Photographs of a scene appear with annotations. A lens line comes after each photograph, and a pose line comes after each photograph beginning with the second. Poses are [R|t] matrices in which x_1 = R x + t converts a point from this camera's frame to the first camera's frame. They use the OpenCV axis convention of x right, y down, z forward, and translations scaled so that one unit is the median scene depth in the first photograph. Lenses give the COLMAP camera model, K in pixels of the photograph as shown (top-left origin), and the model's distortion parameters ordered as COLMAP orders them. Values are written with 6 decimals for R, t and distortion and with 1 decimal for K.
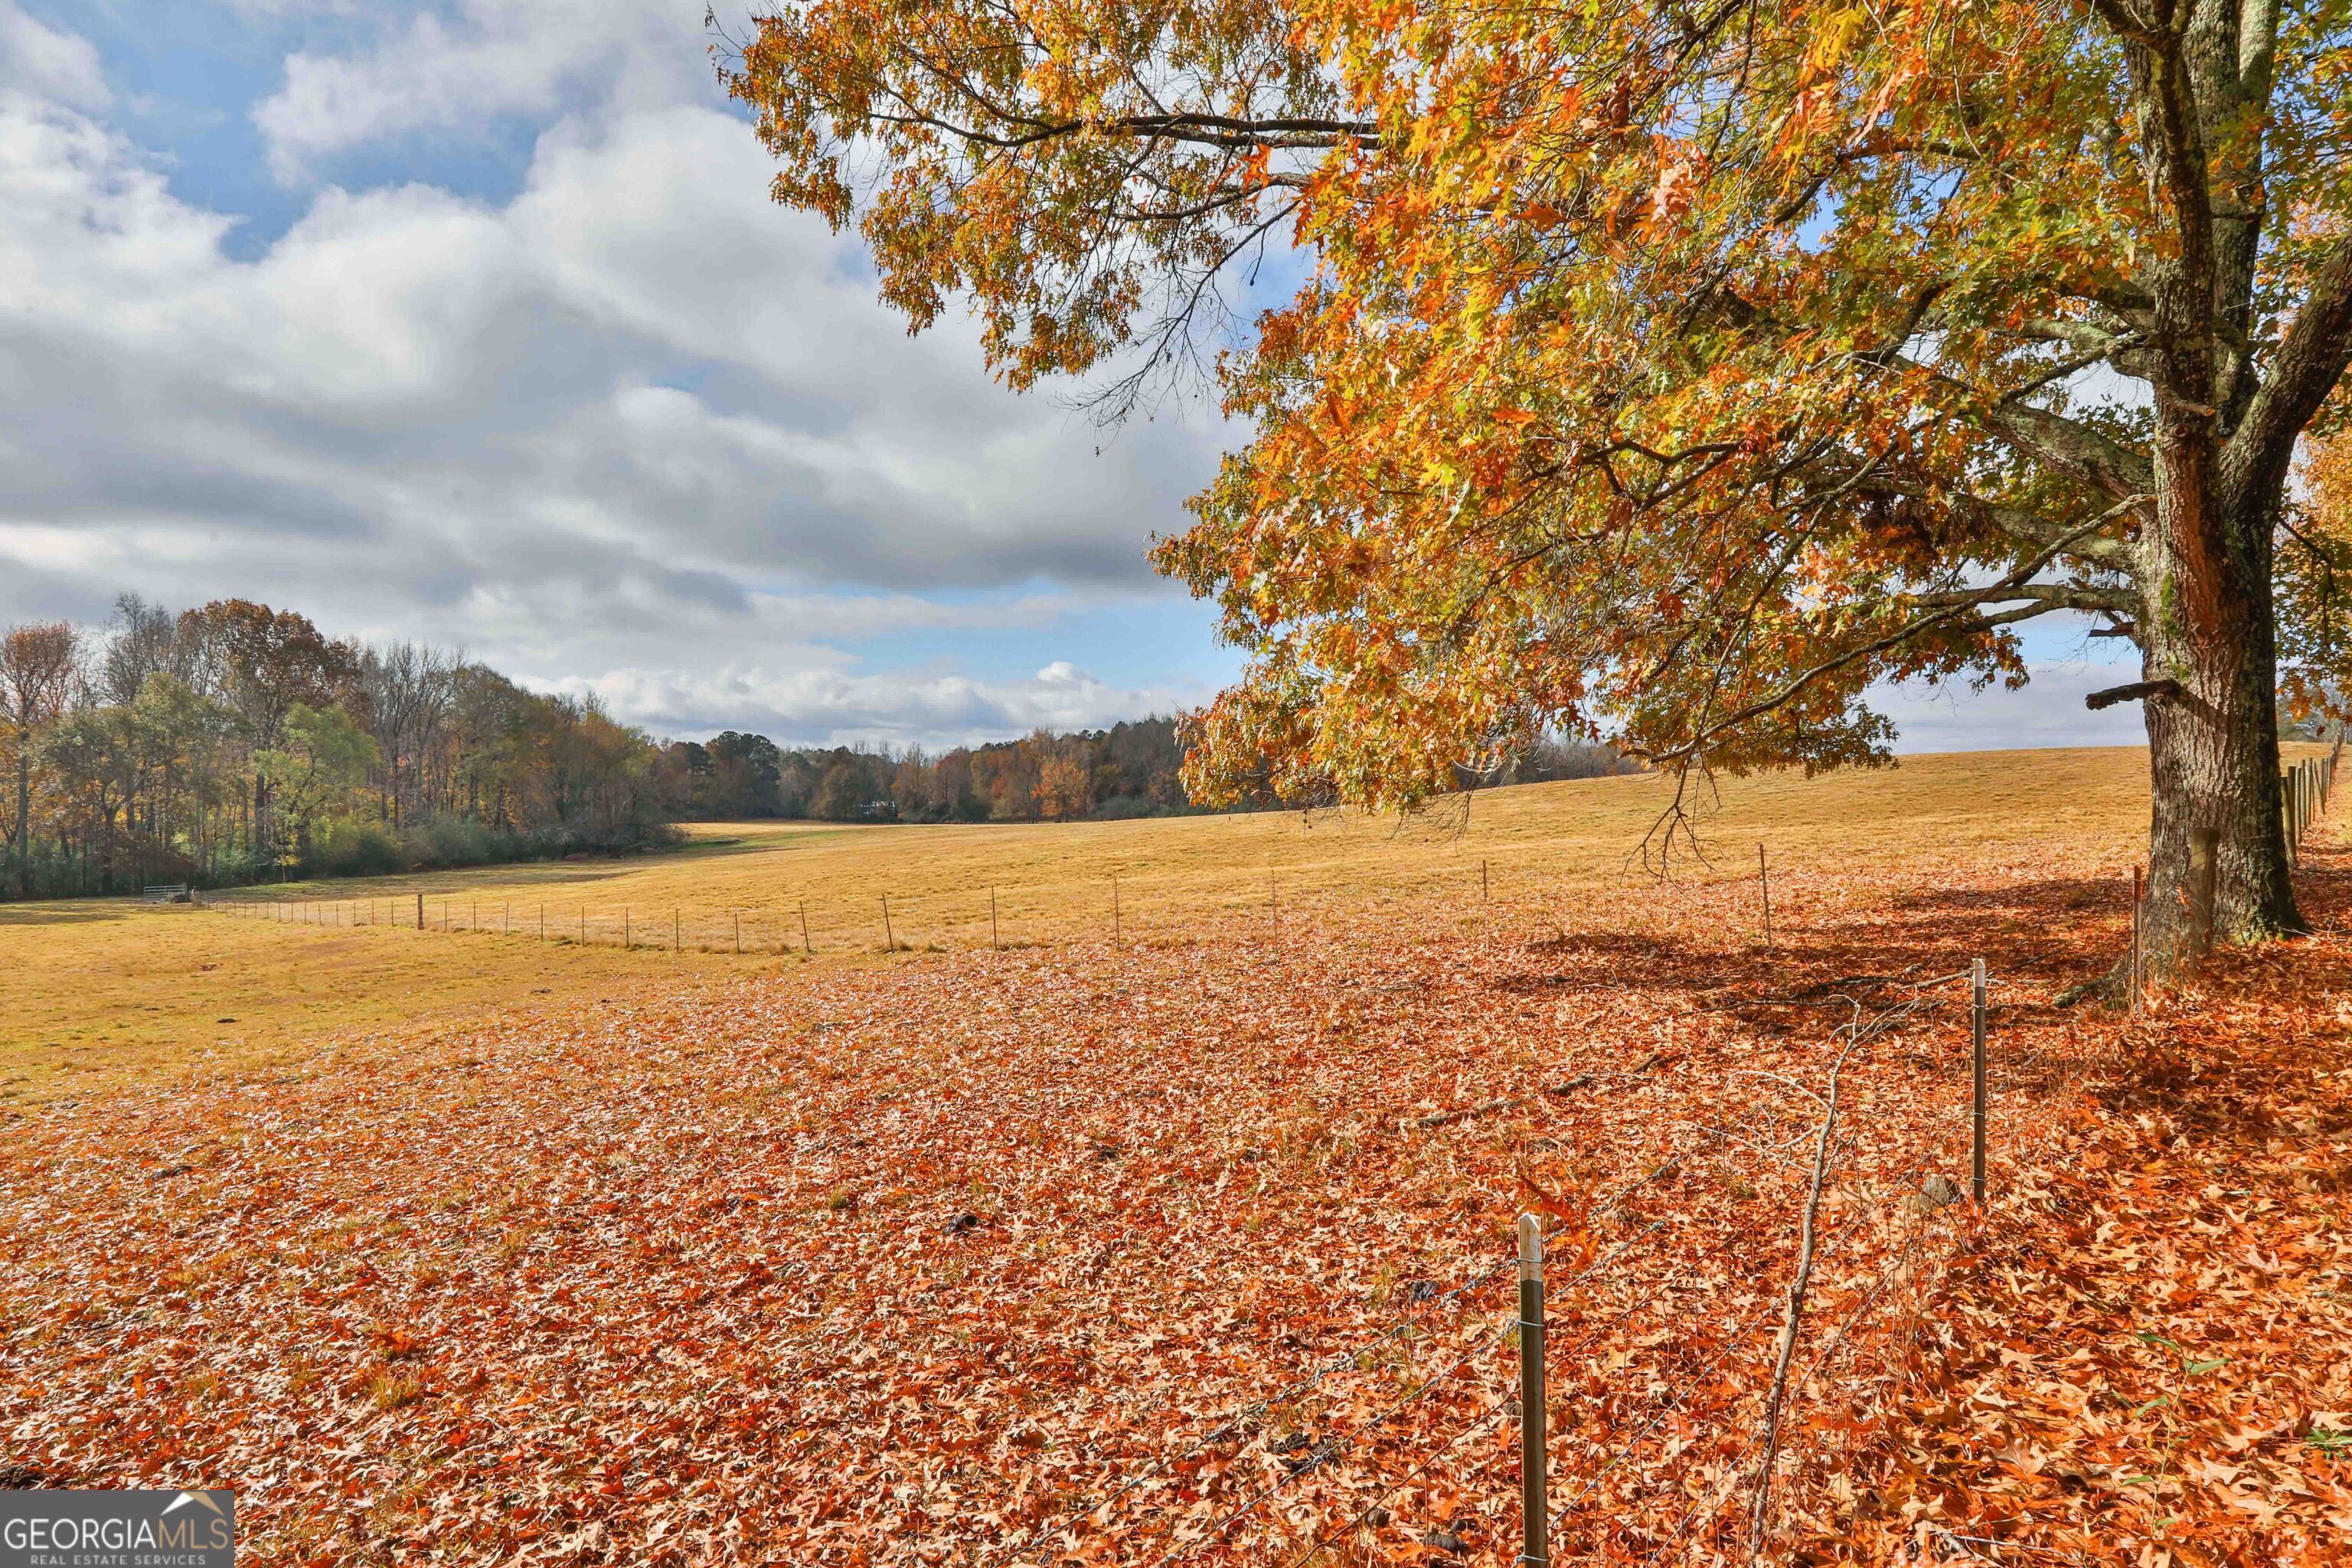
lens RADIAL K [[1188.9, 0, 1176.0], [0, 1188.9, 784.0], [0, 0, 1]] dist [-0.019511, 0.019450]
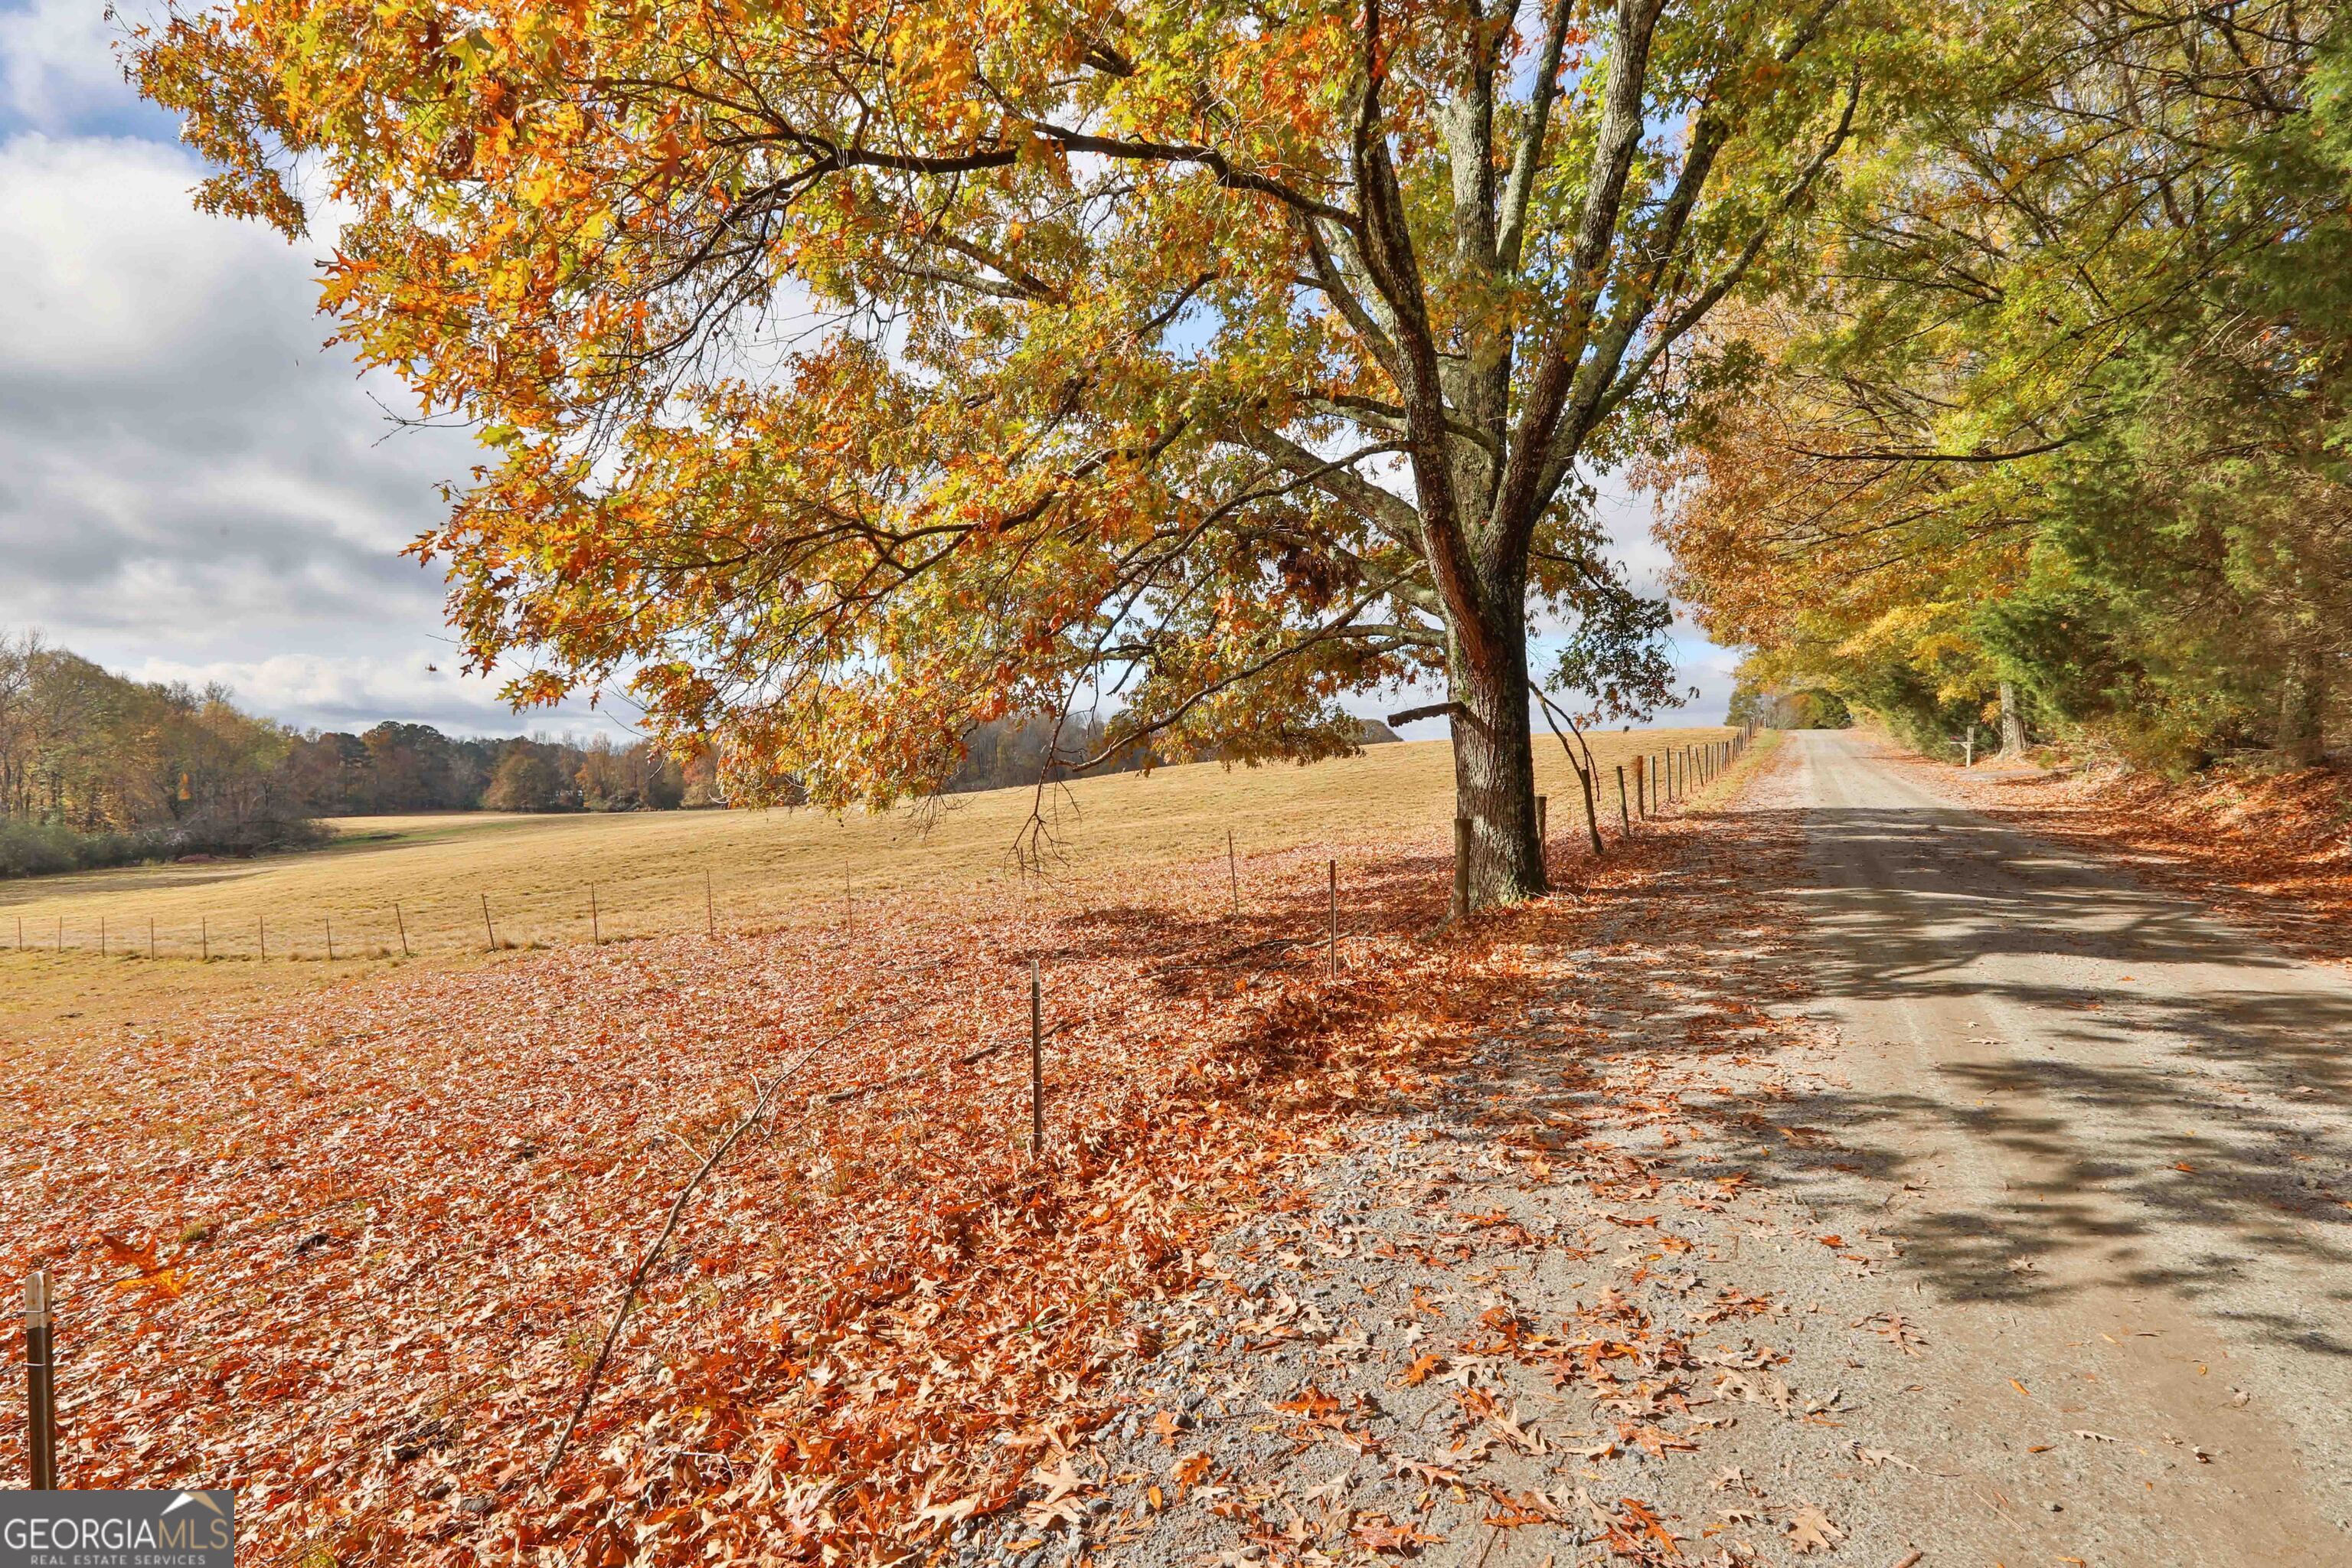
lens RADIAL K [[1084.5, 0, 1184.5], [0, 1084.5, 756.8], [0, 0, 1]] dist [0.003528, 0.000747]
pose [[0.971162, -0.013149, 0.238056, 0.102239], [0.014105, 0.999898, -0.002312, -0.011488], [-0.238001, 0.005604, 0.971249, -0.029781]]
